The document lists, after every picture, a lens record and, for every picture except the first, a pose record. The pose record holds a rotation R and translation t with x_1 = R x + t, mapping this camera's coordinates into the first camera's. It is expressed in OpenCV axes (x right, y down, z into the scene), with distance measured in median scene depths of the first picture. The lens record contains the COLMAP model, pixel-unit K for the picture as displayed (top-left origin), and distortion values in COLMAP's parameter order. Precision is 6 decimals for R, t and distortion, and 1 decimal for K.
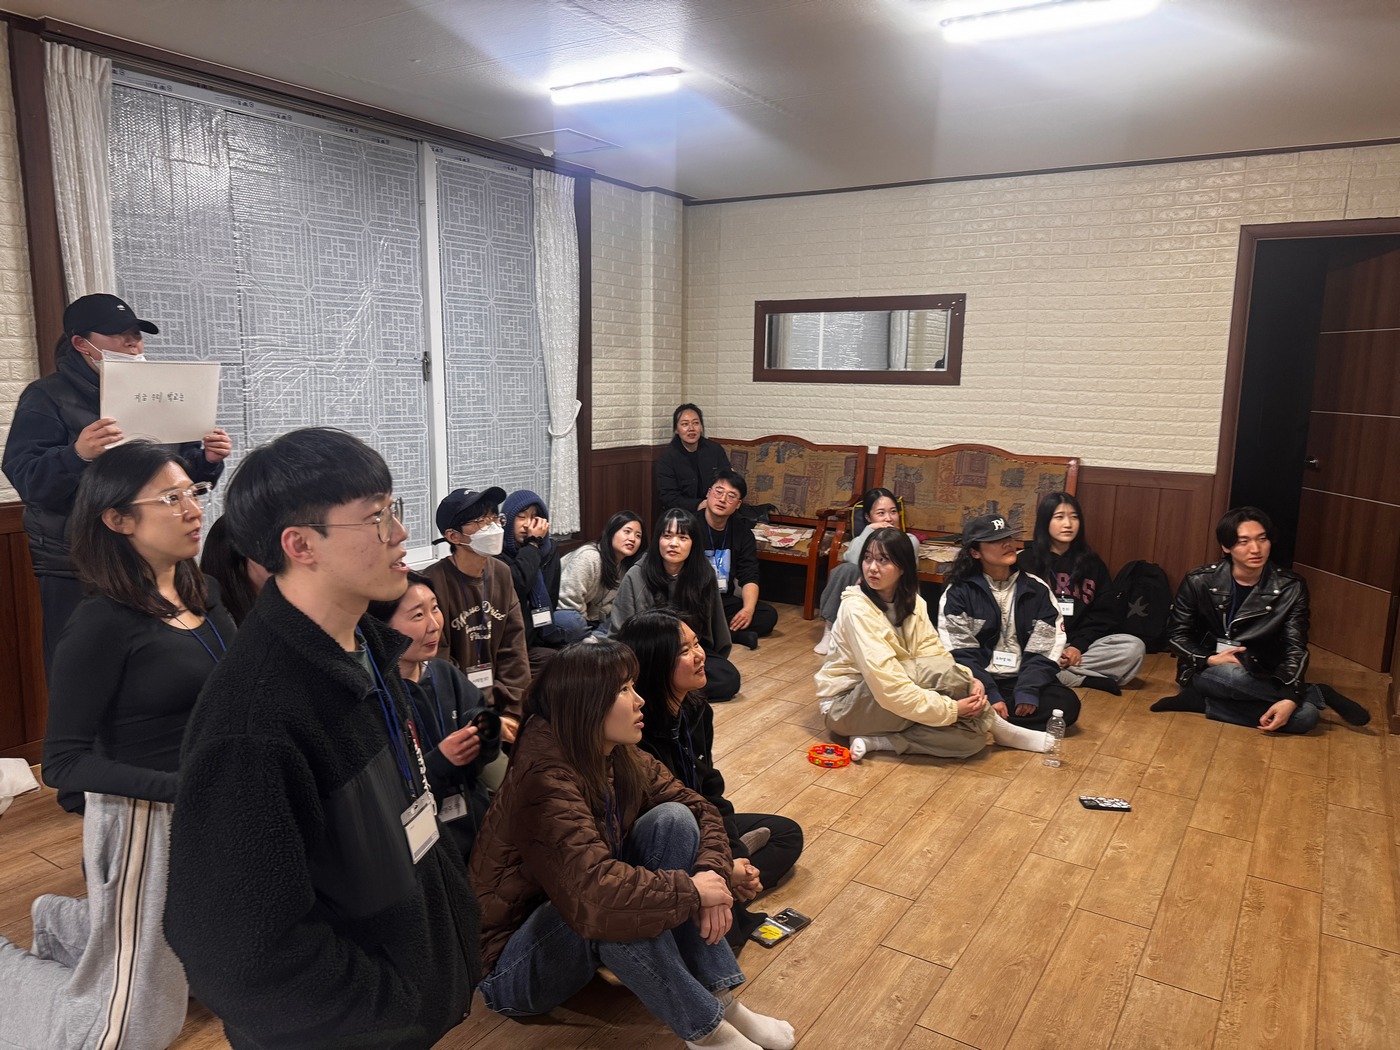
lens RADIAL K [[978.2, 0, 688.7], [0, 978.2, 533.5], [0, 0, 1]] dist [0.097336, -0.145003]
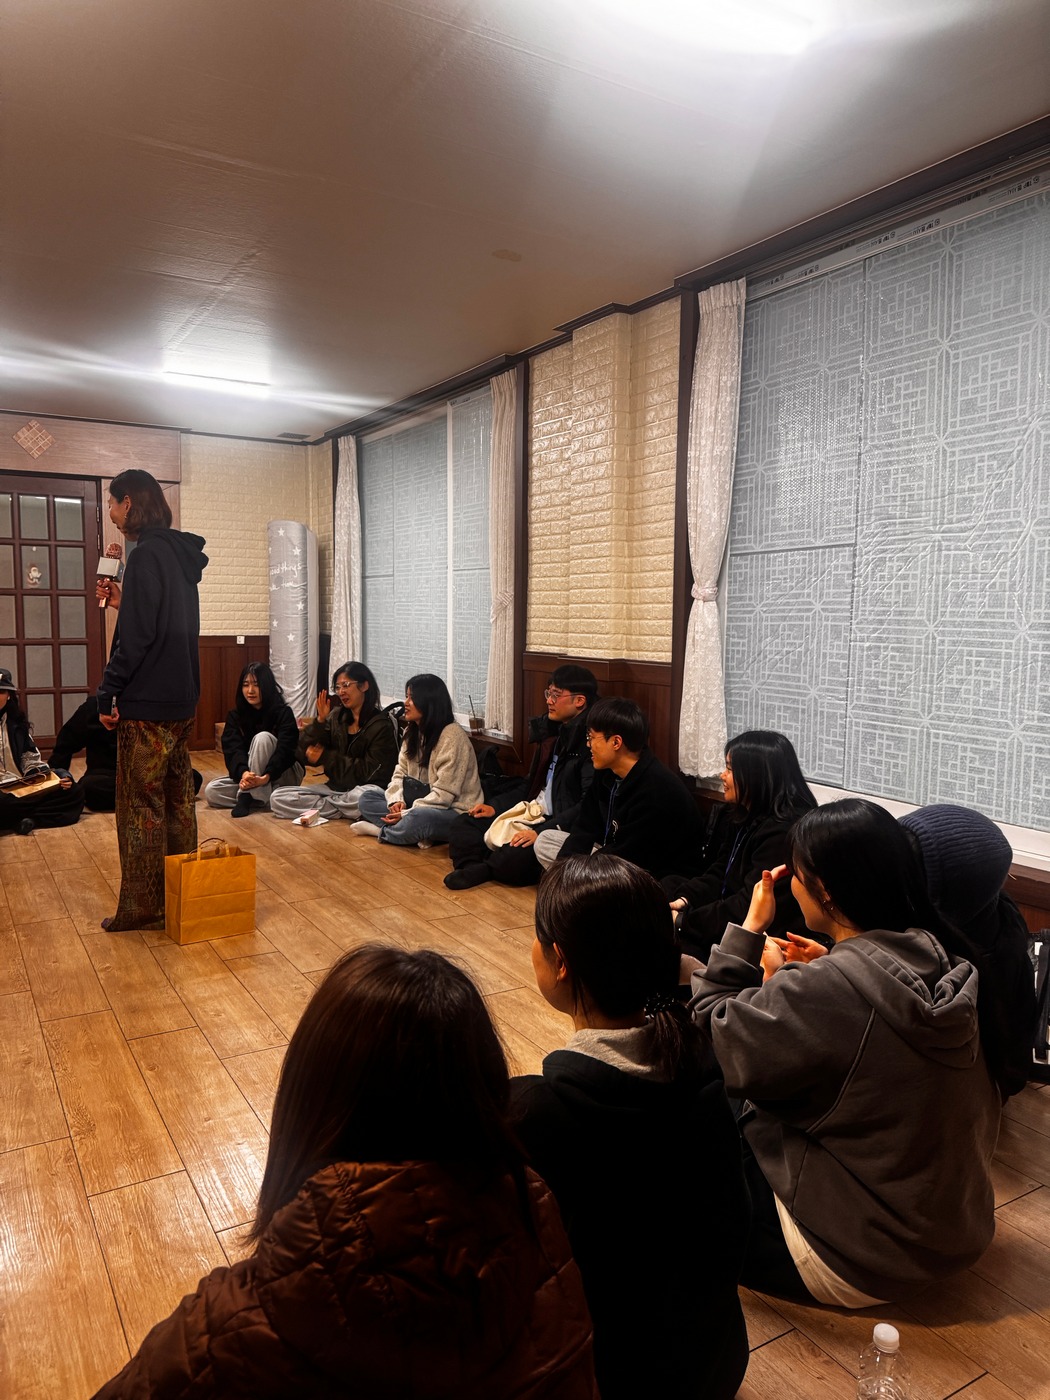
lens RADIAL K [[978.2, 0, 536.8], [0, 978.2, 692.8], [0, 0, 1]] dist [0.097336, -0.145003]
pose [[-0.422452, 0.057128, -0.904583, 0.414511], [-0.163924, 0.976739, 0.138239, -0.105827], [0.891439, 0.206682, -0.403261, 1.014856]]
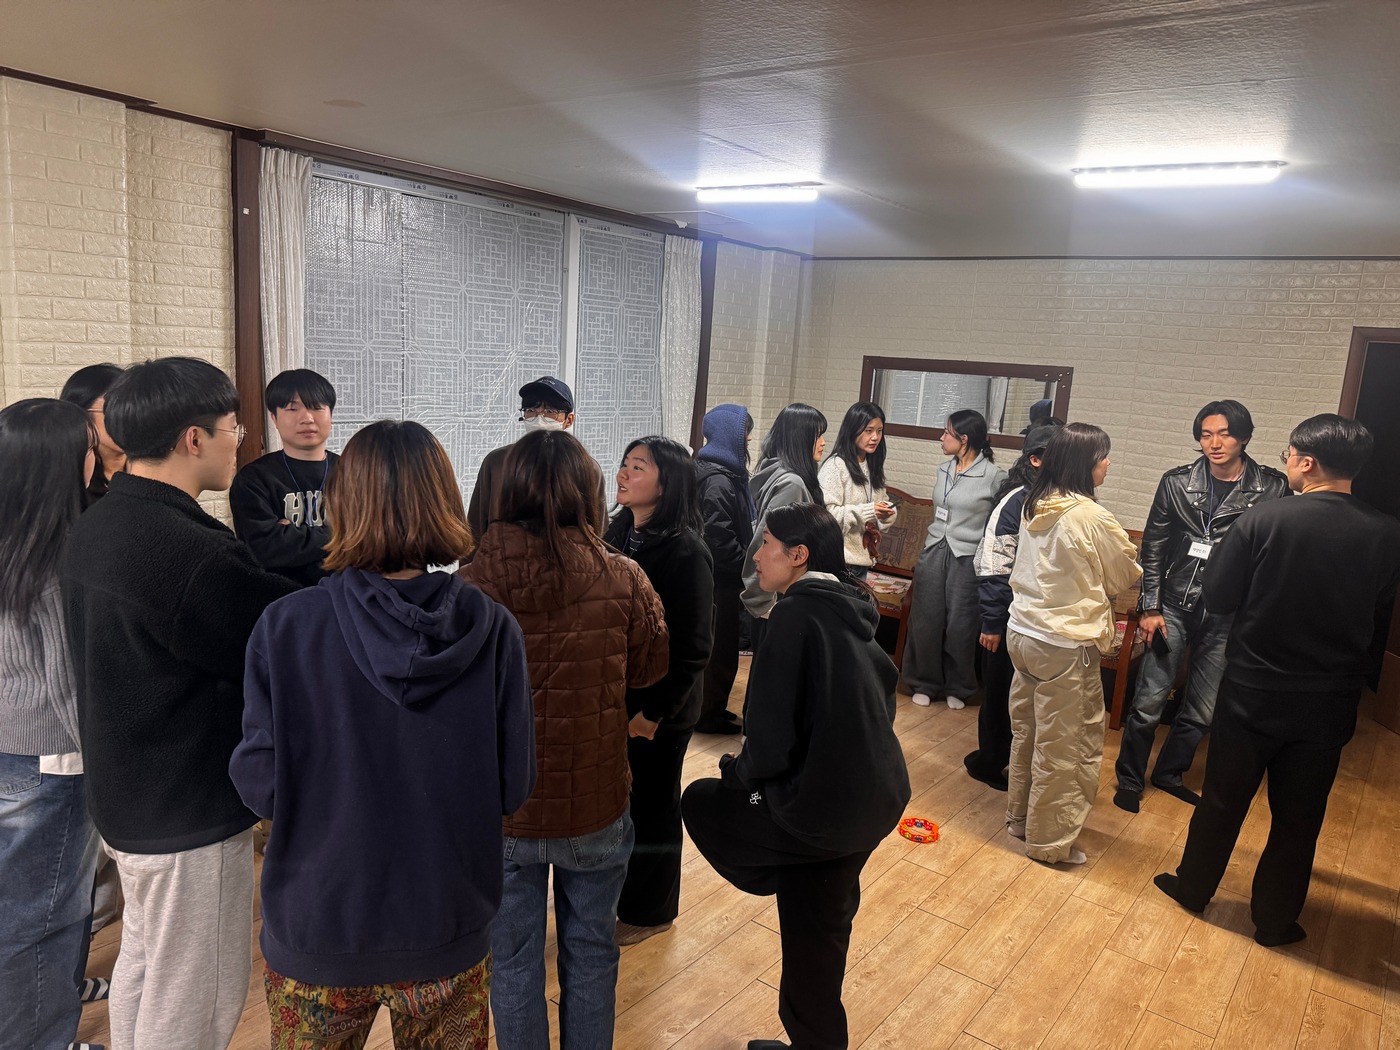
lens RADIAL K [[976.5, 0, 702.0], [0, 976.5, 527.5], [0, 0, 1]] dist [0.098672, -0.131097]
pose [[0.995812, 0.063904, -0.065381, -0.033185], [-0.063400, 0.997941, 0.009751, -0.075722], [0.065869, -0.005565, 0.997813, -0.068198]]
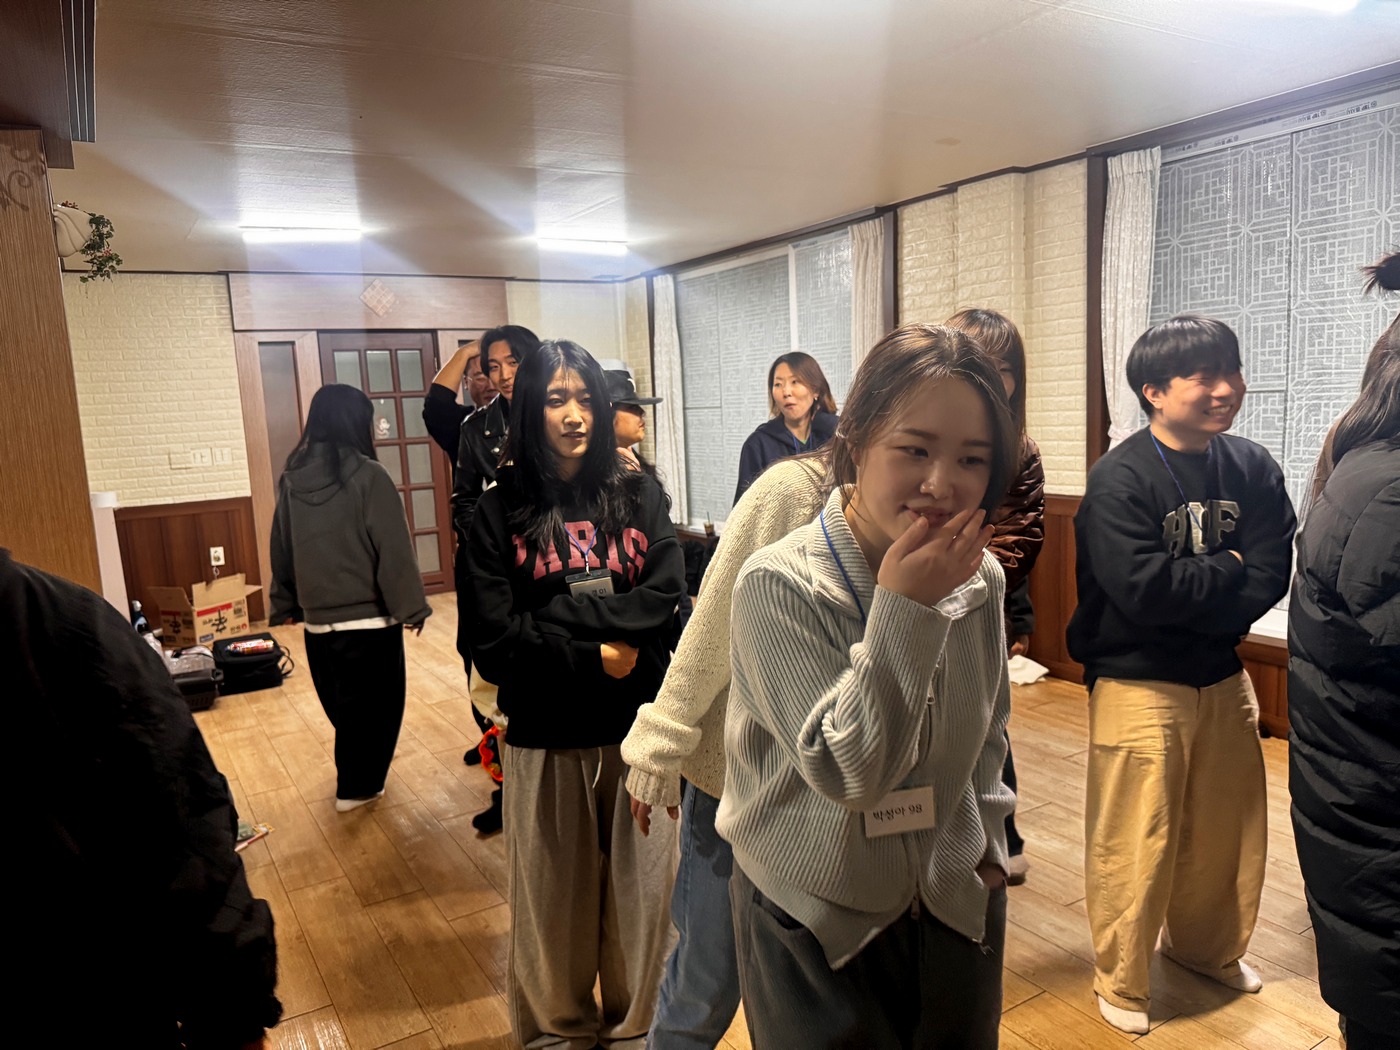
lens RADIAL K [[986.0, 0, 702.1], [0, 986.0, 537.5], [0, 0, 1]] dist [-0.014756, 0.000920]
pose [[-0.420724, 0.133109, -0.897370, 0.601573], [-0.108441, 0.974705, 0.195422, -0.140764], [0.900684, 0.179531, -0.395648, 0.801999]]
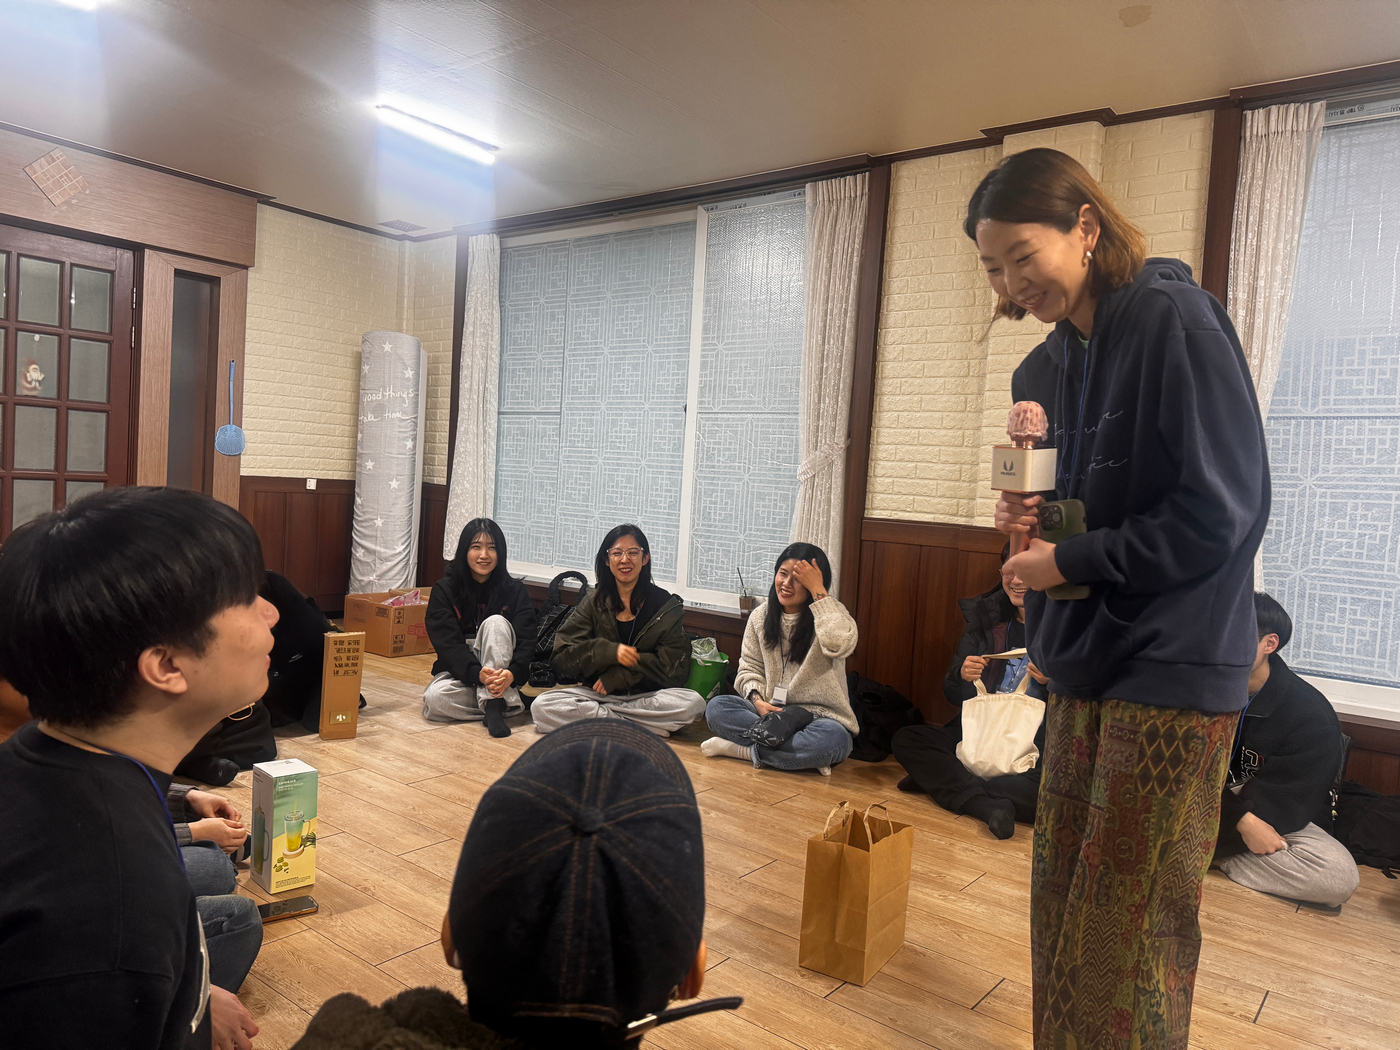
lens RADIAL K [[997.3, 0, 684.8], [0, 997.3, 522.6], [0, 0, 1]] dist [0.075706, -0.080170]
pose [[-0.086377, 0.020977, -0.996042, 0.347952], [-0.223389, 0.973913, 0.039883, 0.014164], [0.970895, 0.225950, -0.079438, 0.431561]]
